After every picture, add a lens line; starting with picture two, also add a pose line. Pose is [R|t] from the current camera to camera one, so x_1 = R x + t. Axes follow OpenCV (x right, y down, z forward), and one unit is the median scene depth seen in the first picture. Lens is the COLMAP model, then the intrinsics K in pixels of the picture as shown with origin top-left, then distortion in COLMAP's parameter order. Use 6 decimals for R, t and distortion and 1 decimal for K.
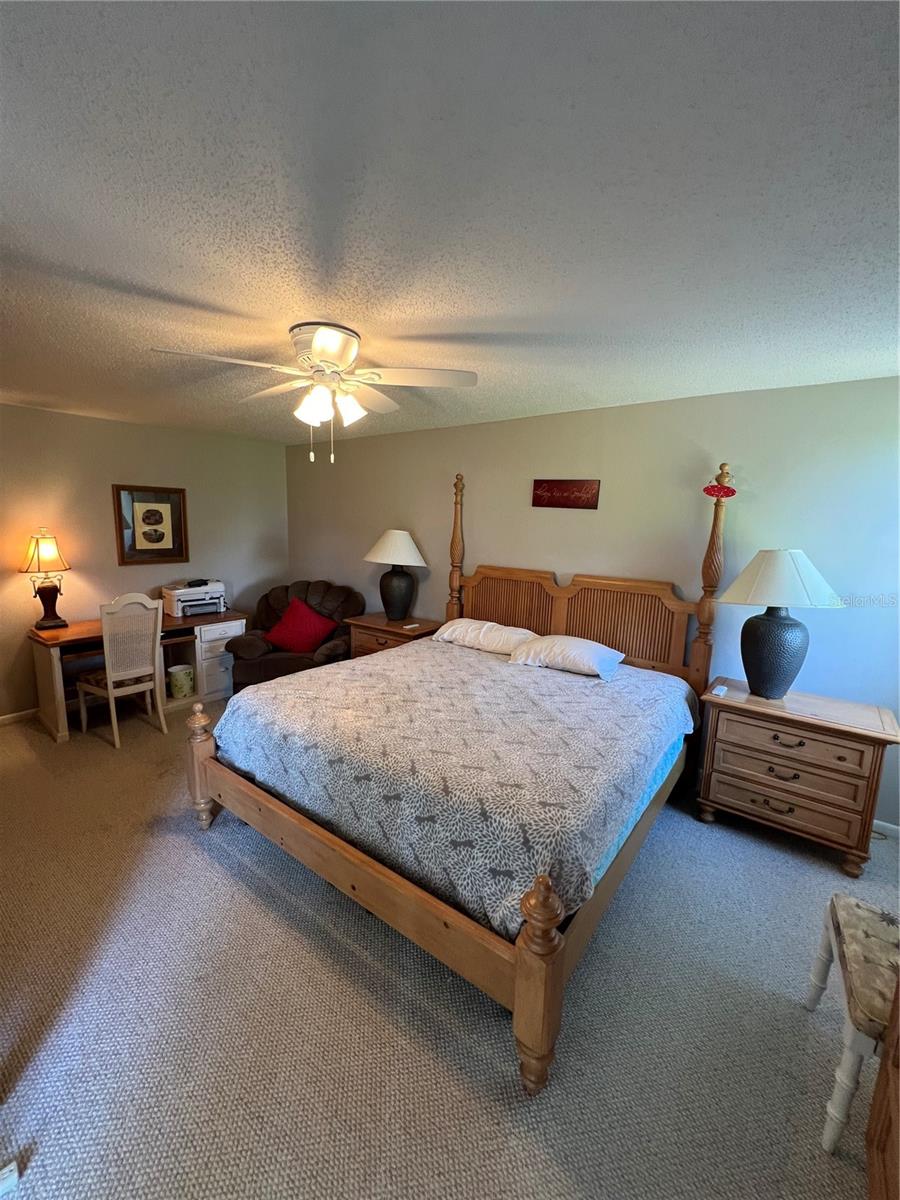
lens RADIAL K [[482.5, 0, 447.1], [0, 482.5, 599.2], [0, 0, 1]] dist [-0.001428, 0.000108]
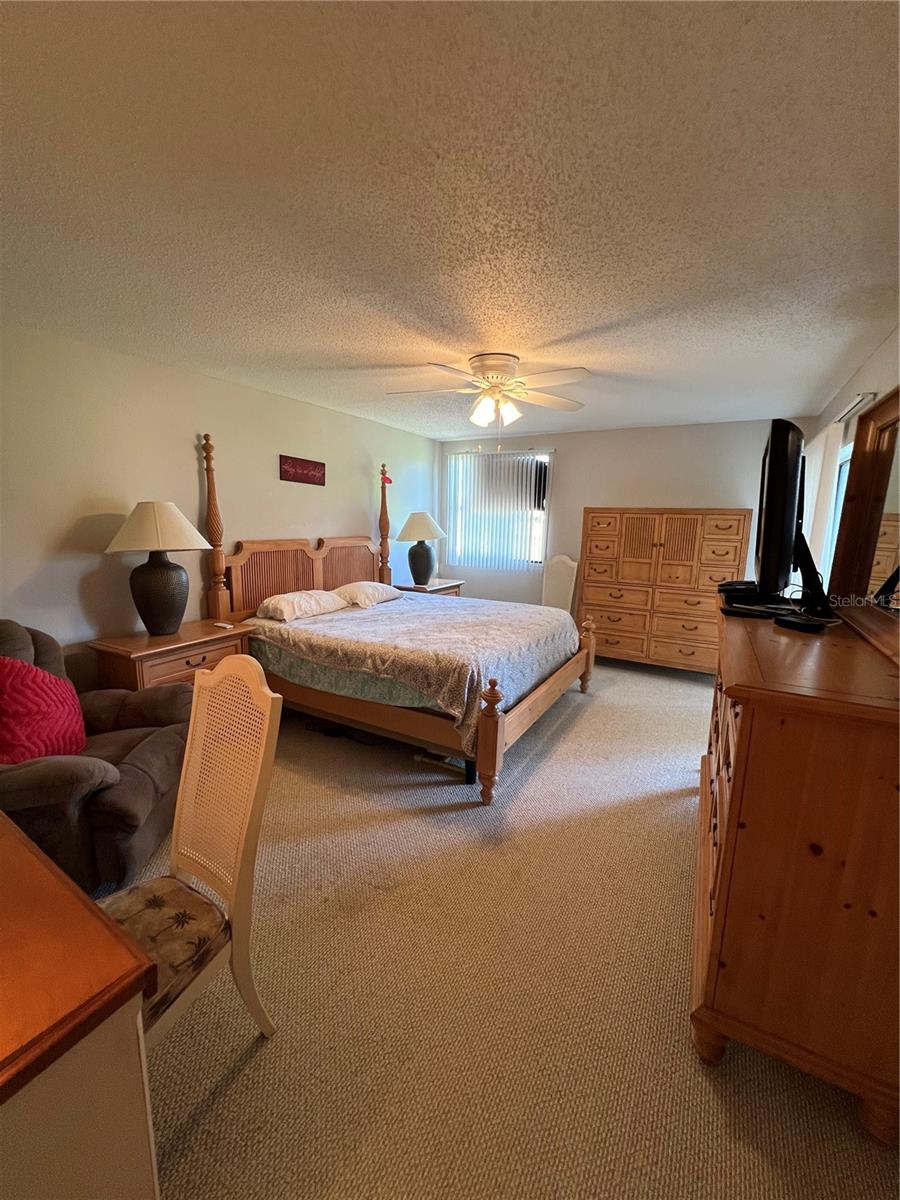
lens RADIAL K [[482.5, 0, 447.1], [0, 482.5, 599.2], [0, 0, 1]] dist [-0.001428, 0.000108]
pose [[-0.124947, -0.221616, 0.967096, -1.003223], [0.108648, 0.965816, 0.235360, -0.154808], [-0.986197, 0.134480, -0.096597, 0.804078]]
